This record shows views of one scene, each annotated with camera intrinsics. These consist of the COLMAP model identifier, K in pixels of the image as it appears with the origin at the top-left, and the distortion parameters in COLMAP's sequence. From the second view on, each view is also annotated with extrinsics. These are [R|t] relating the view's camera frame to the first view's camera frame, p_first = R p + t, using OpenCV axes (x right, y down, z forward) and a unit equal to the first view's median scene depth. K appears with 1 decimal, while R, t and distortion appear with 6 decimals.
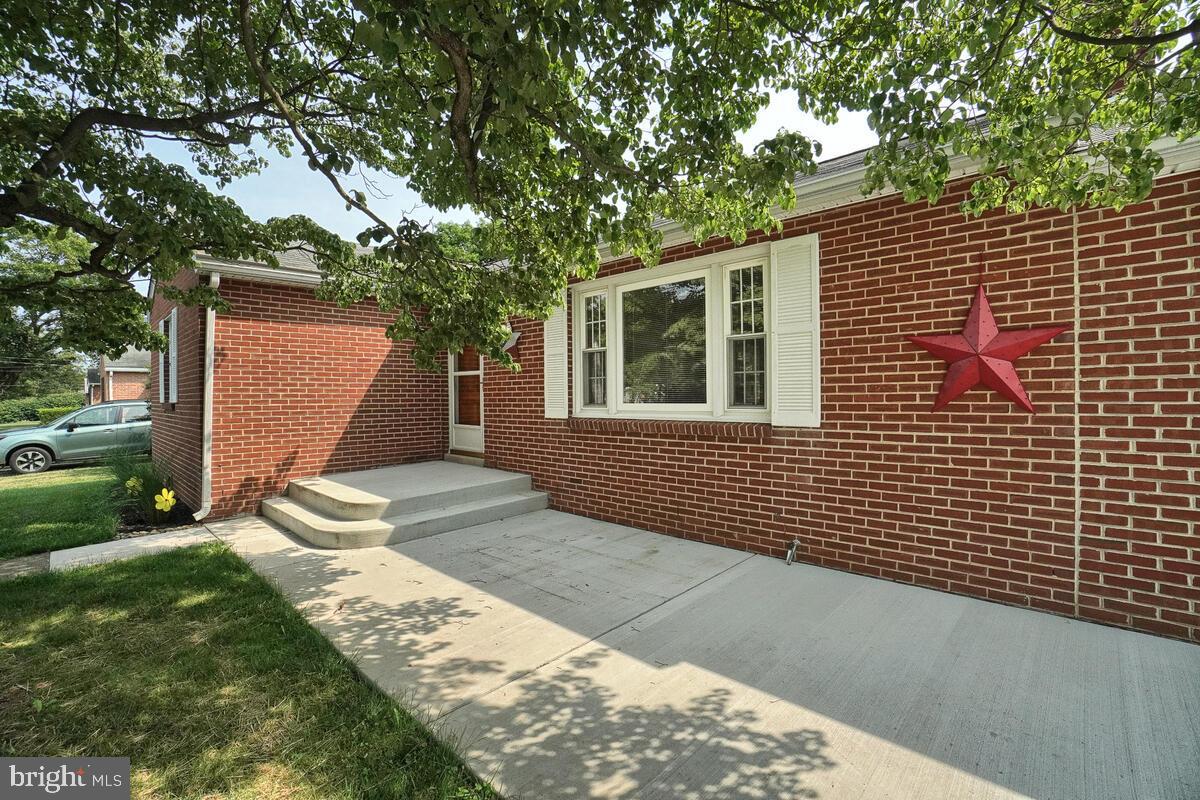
lens RADIAL K [[536.1, 0, 593.5], [0, 536.1, 386.2], [0, 0, 1]] dist [-0.057455, 0.020311]
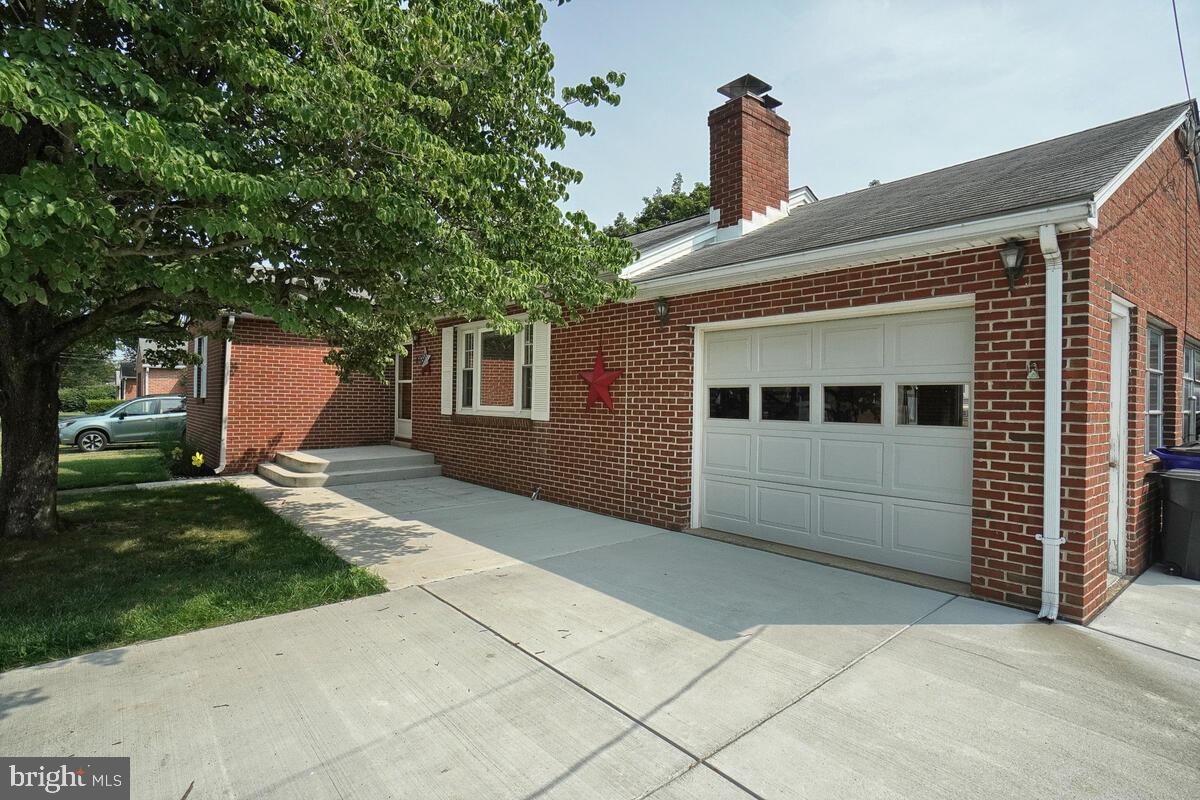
lens RADIAL K [[628.7, 0, 579.7], [0, 628.7, 382.4], [0, 0, 1]] dist [-0.003182, -0.000395]
pose [[0.991084, 0.020466, -0.131655, 0.535385], [-0.021674, 0.999735, -0.007749, -0.023734], [0.131462, 0.010533, 0.991265, -0.694107]]
